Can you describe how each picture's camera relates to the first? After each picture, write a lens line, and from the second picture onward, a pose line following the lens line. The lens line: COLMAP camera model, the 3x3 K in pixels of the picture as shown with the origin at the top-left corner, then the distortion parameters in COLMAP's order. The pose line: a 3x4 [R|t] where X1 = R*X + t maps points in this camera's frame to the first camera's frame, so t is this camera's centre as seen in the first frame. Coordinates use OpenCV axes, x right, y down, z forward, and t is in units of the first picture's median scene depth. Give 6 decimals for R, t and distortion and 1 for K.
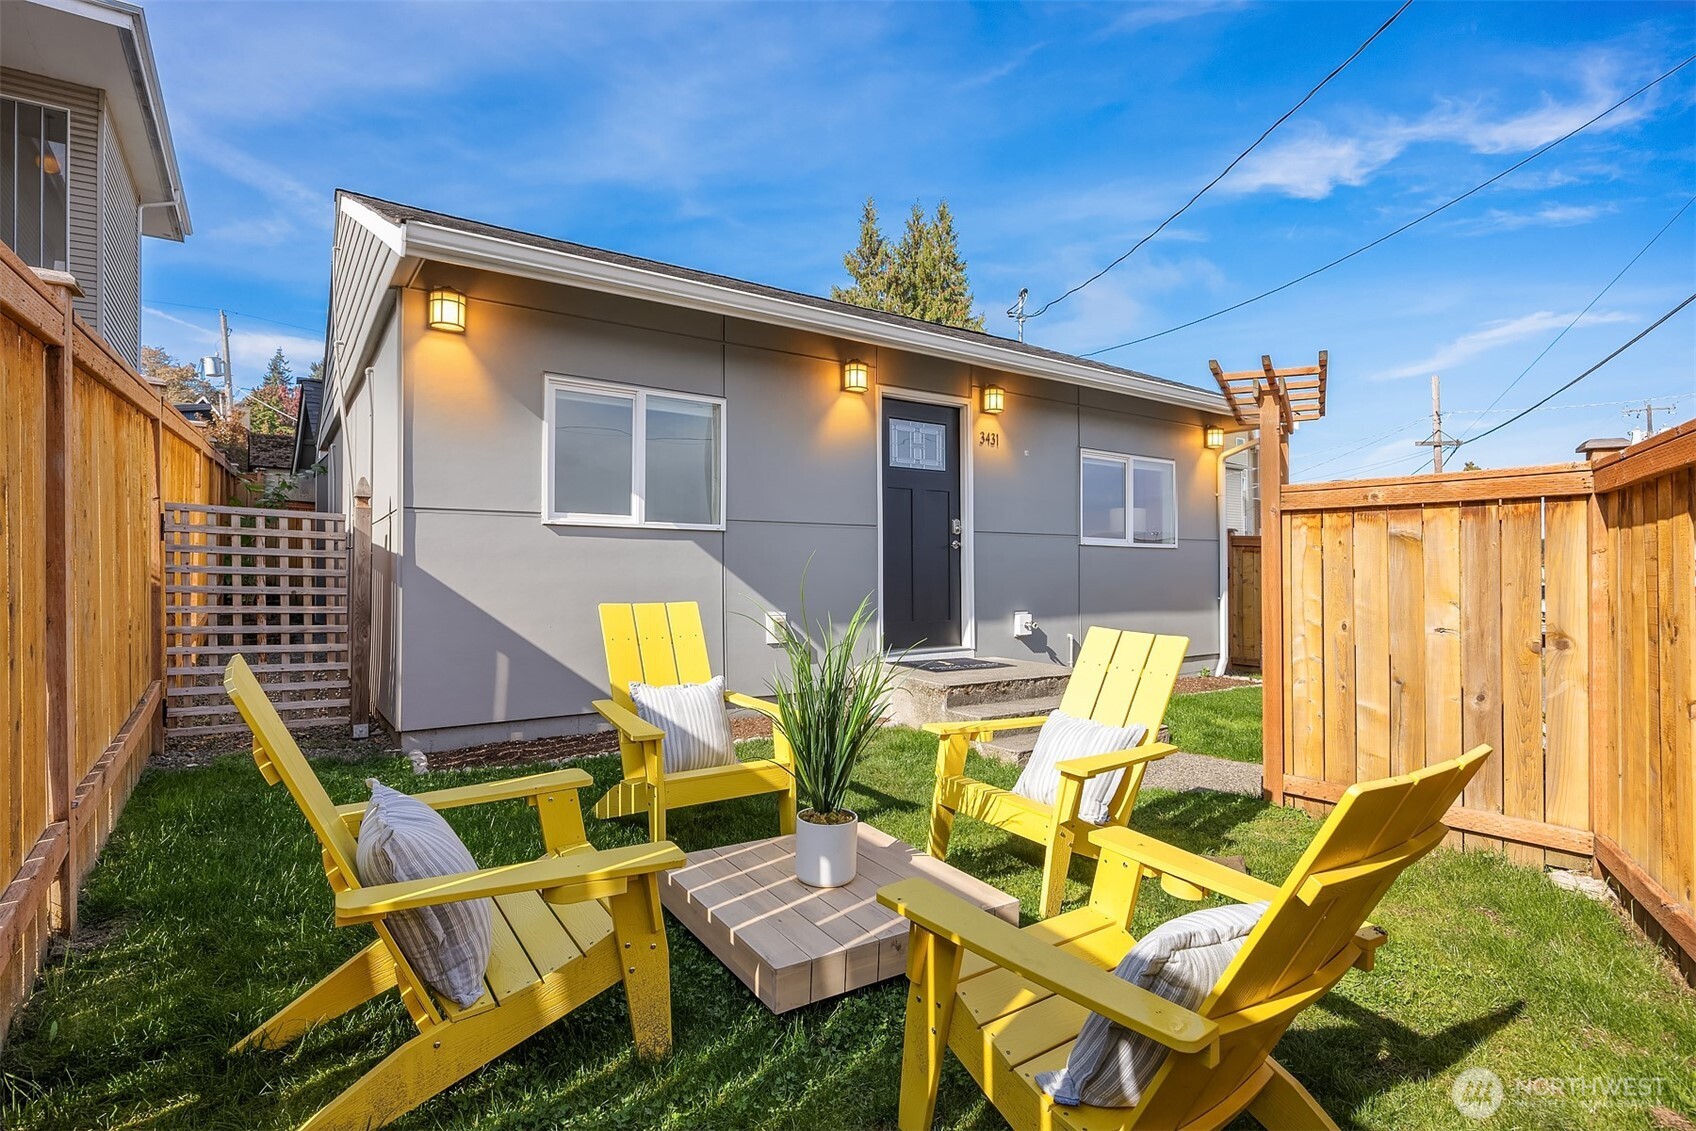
lens RADIAL K [[863.8, 0, 854.6], [0, 863.8, 566.4], [0, 0, 1]] dist [-0.006628, 0.000155]
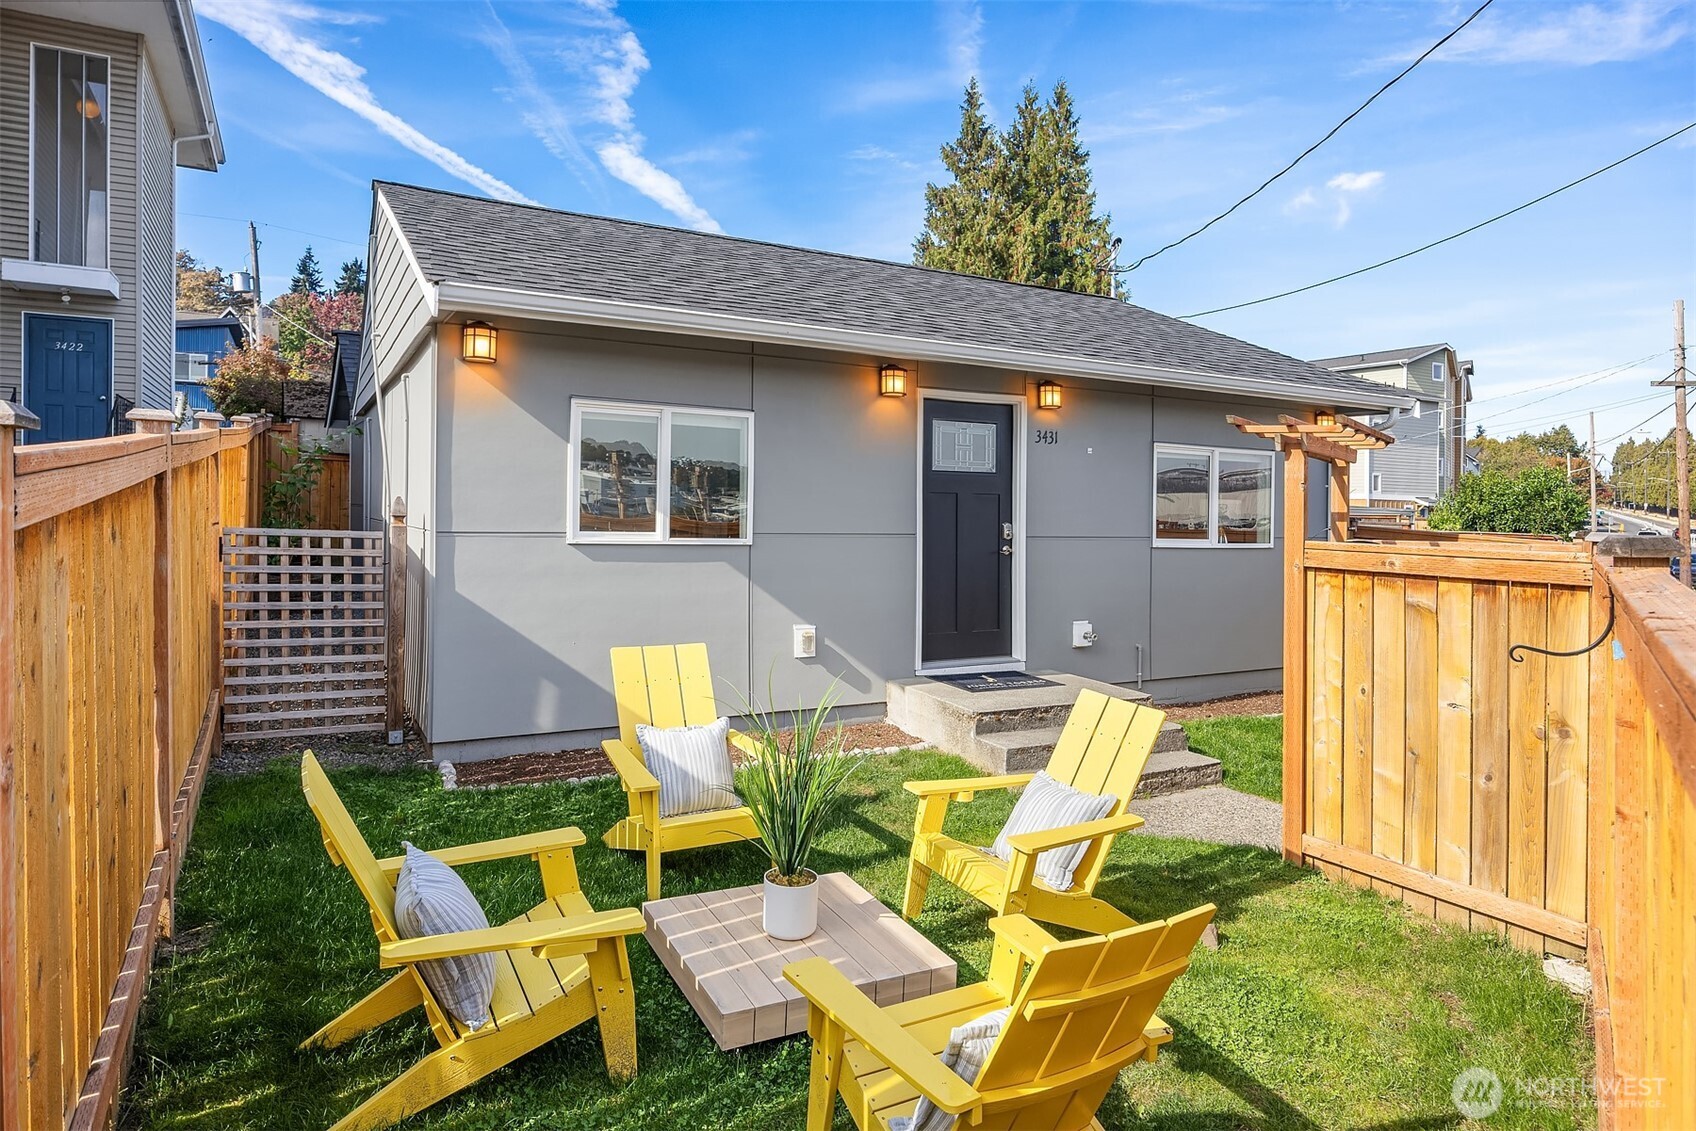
lens RADIAL K [[1013.7, 0, 846.8], [0, 1013.7, 552.7], [0, 0, 1]] dist [-0.006866, 0.001366]
pose [[0.994633, 0.029375, -0.099211, 0.098196], [-0.025017, 0.998679, 0.044889, -0.119873], [0.100399, -0.042166, 0.994053, -0.177814]]
